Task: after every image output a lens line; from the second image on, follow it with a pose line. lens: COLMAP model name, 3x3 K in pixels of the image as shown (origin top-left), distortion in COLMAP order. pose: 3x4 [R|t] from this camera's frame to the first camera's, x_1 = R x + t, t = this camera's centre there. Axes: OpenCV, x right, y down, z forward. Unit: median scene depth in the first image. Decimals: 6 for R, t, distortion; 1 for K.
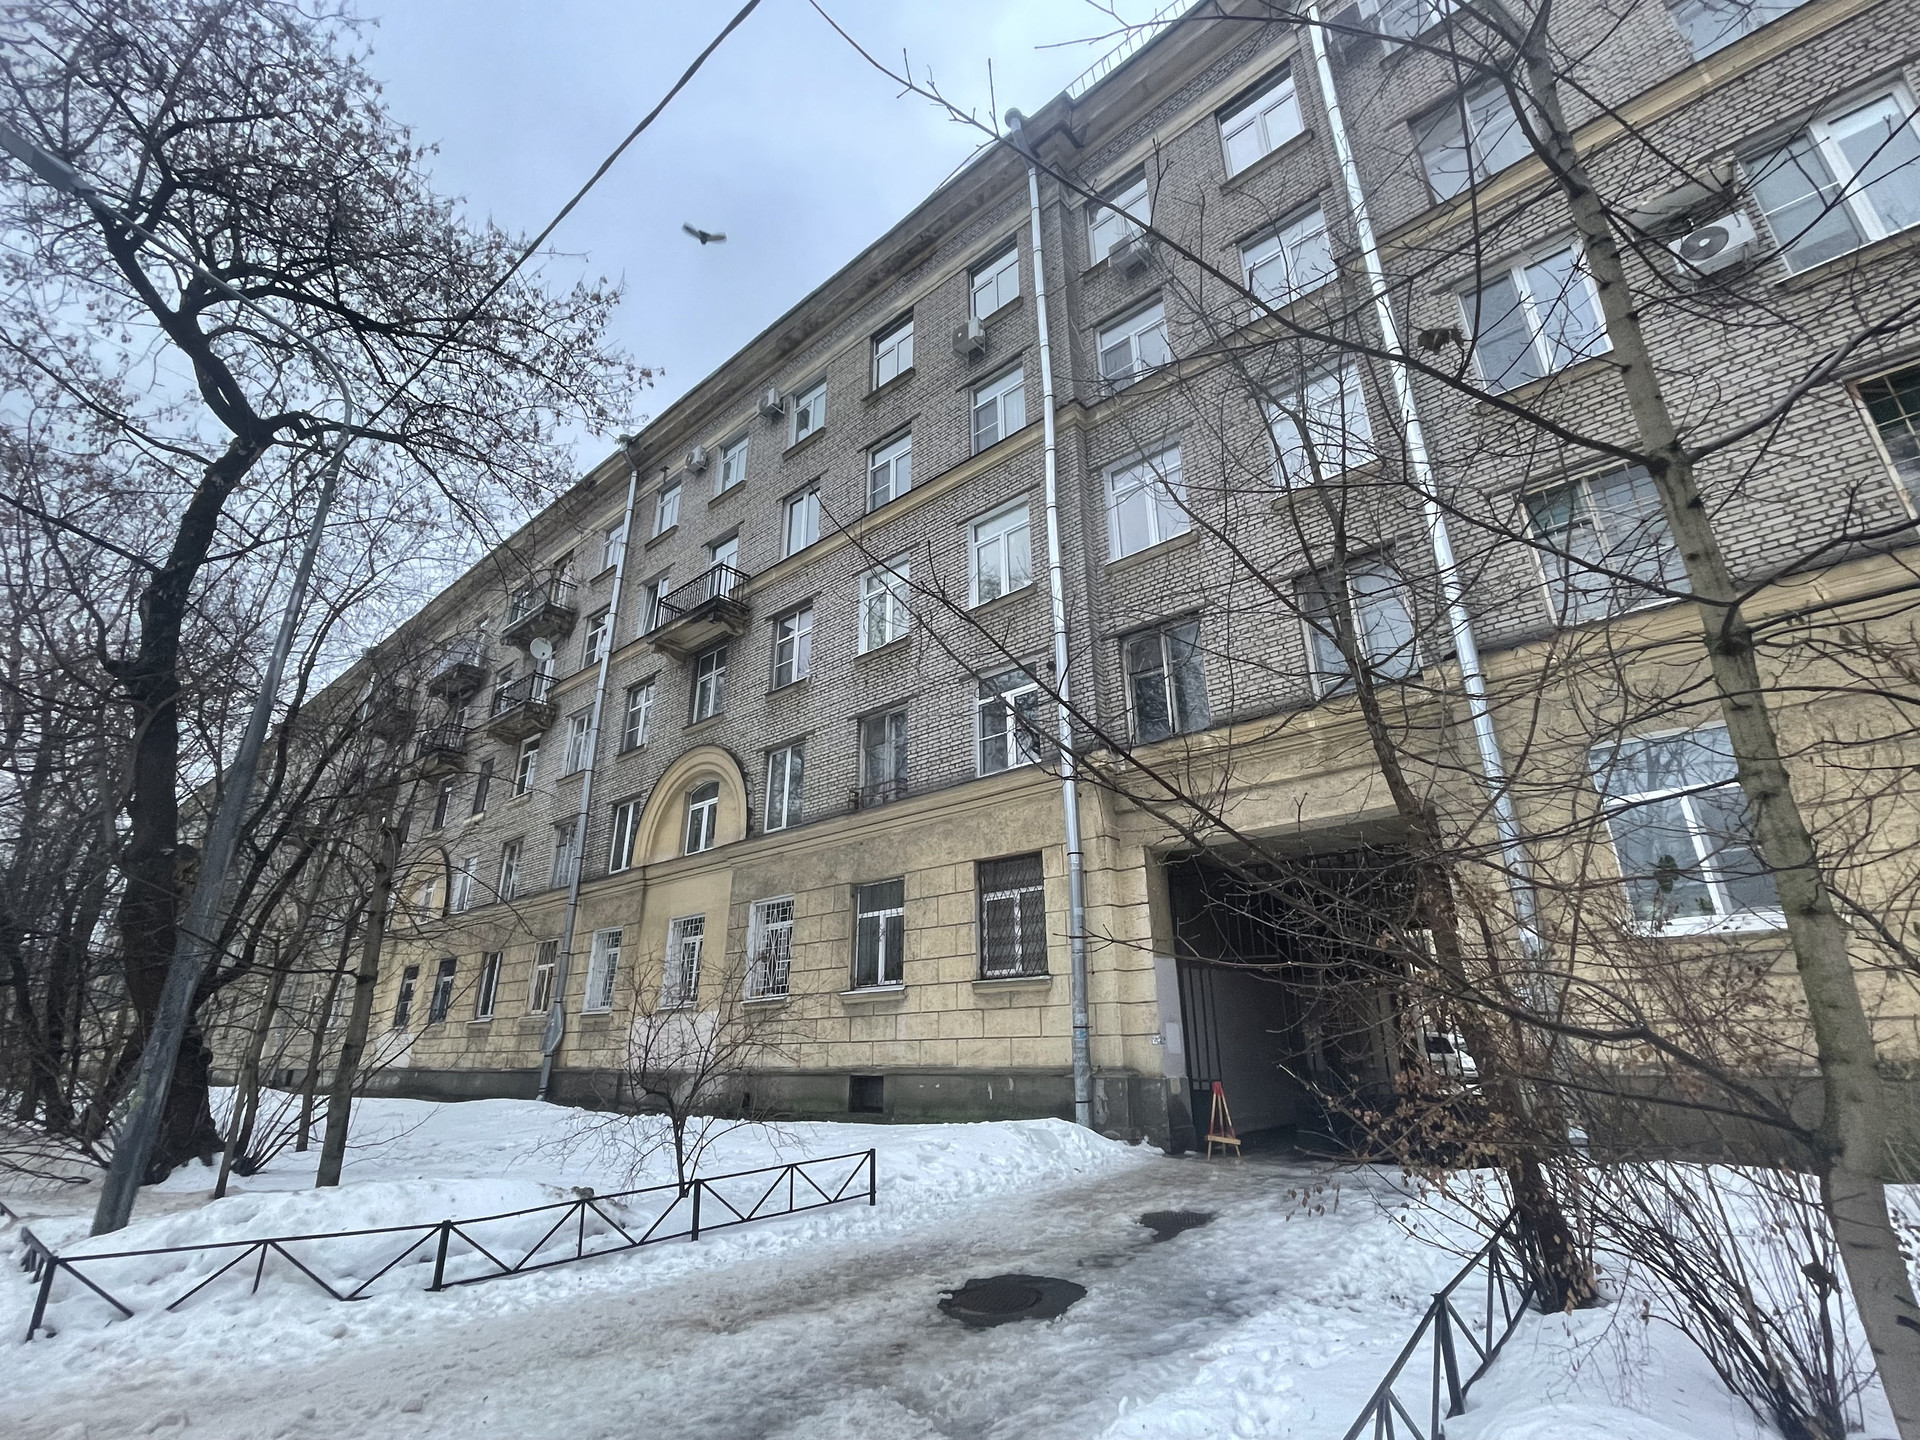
lens RADIAL K [[878.2, 0, 959.2], [0, 878.2, 719.5], [0, 0, 1]] dist [-0.001158, -0.000401]
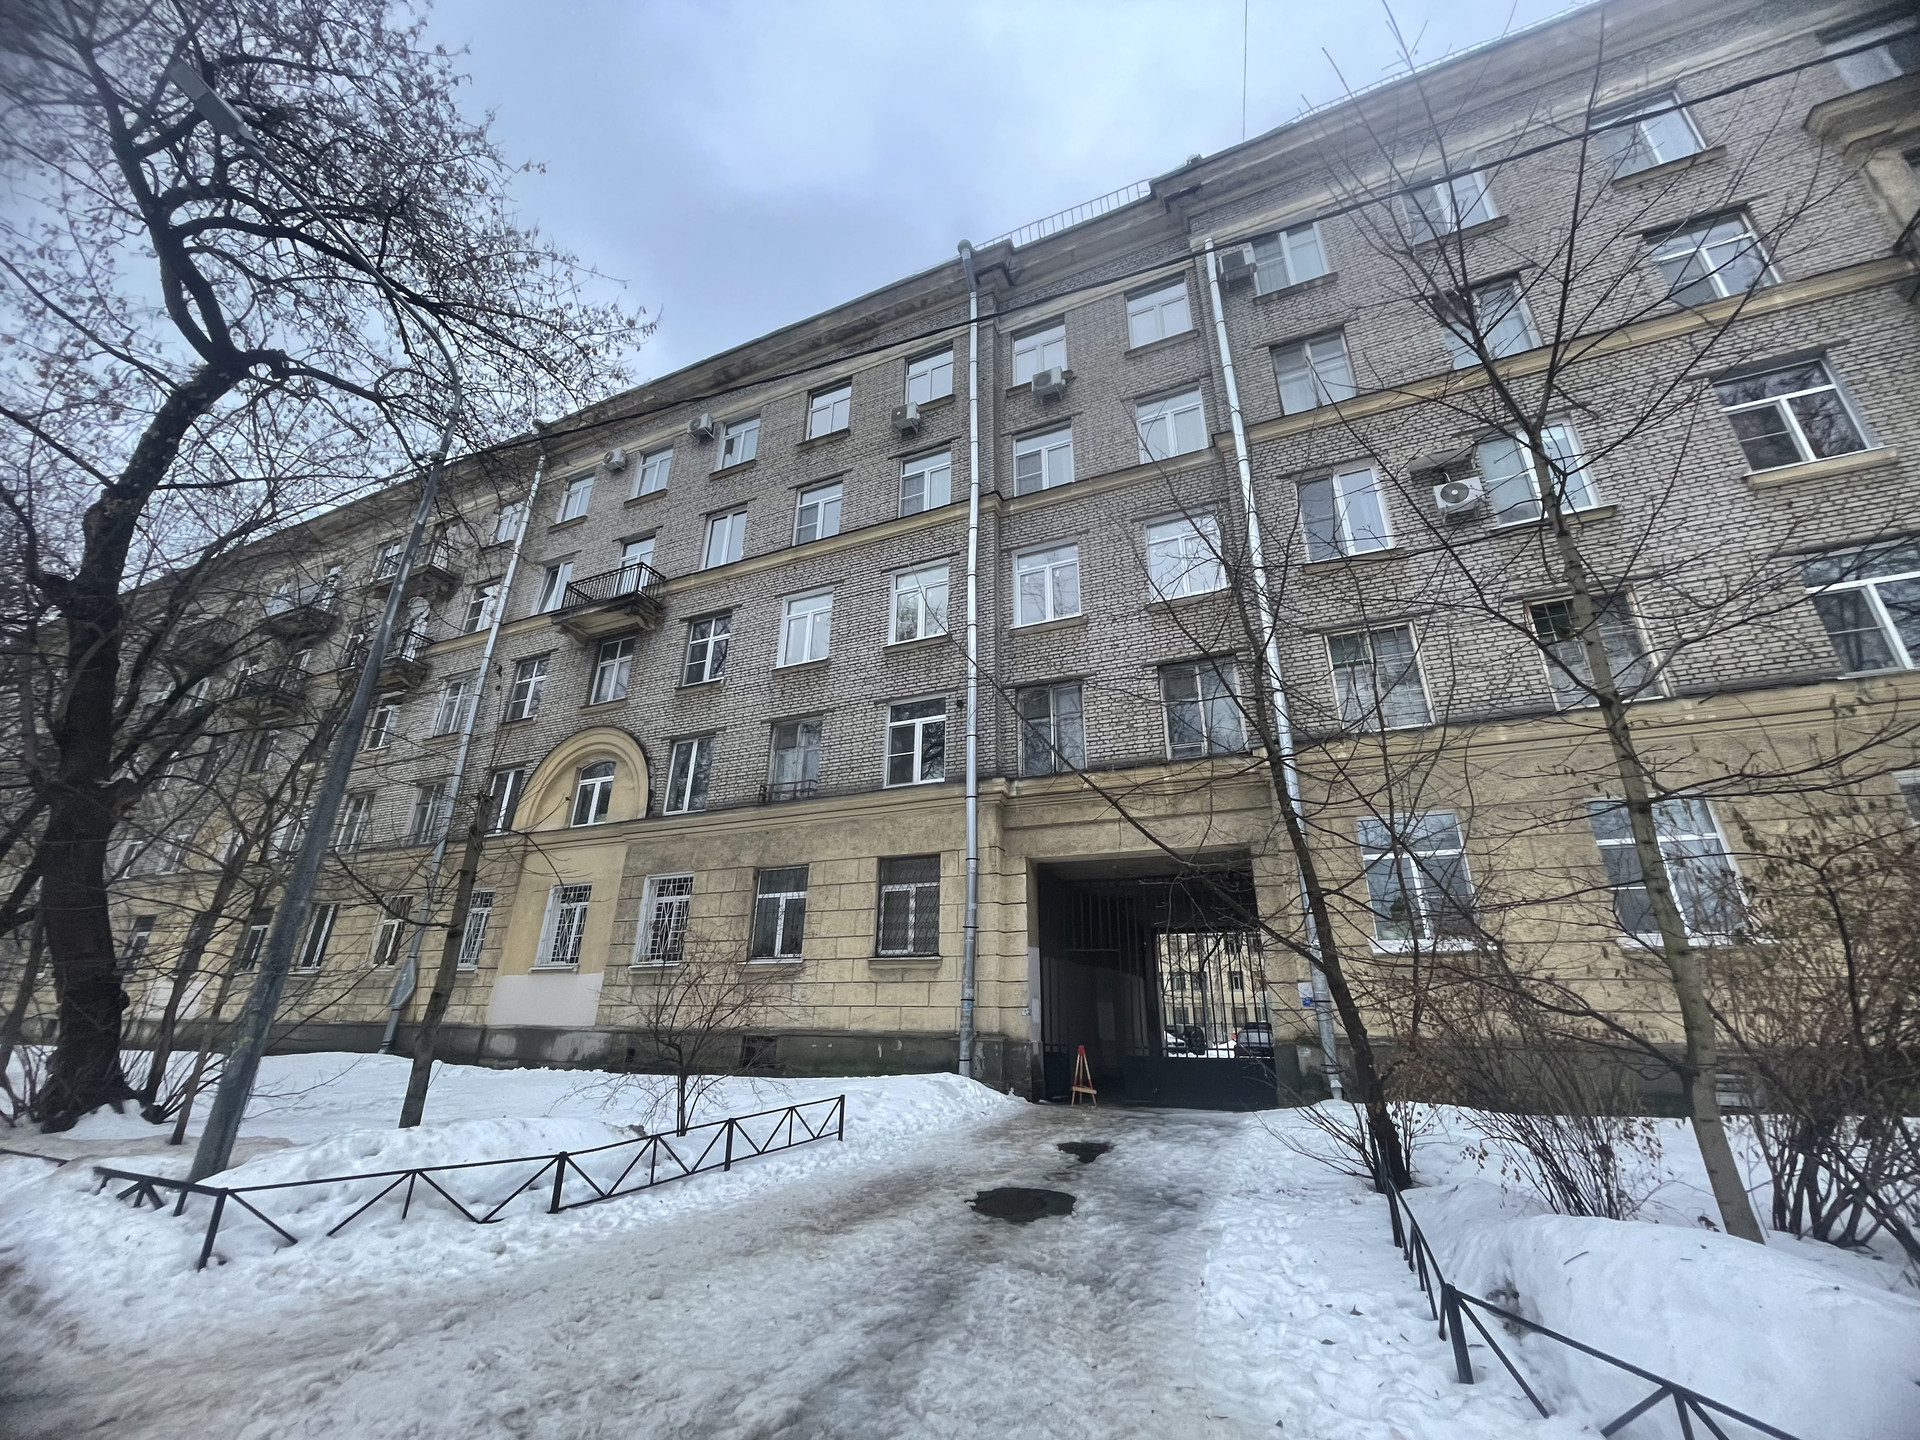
lens RADIAL K [[769.3, 0, 960.6], [0, 769.3, 723.9], [0, 0, 1]] dist [-0.007351, 0.001812]
pose [[0.957549, 0.125848, 0.259351, -0.162913], [-0.123972, 0.992004, -0.023646, -0.007837], [-0.260253, -0.009510, 0.965494, -0.034380]]
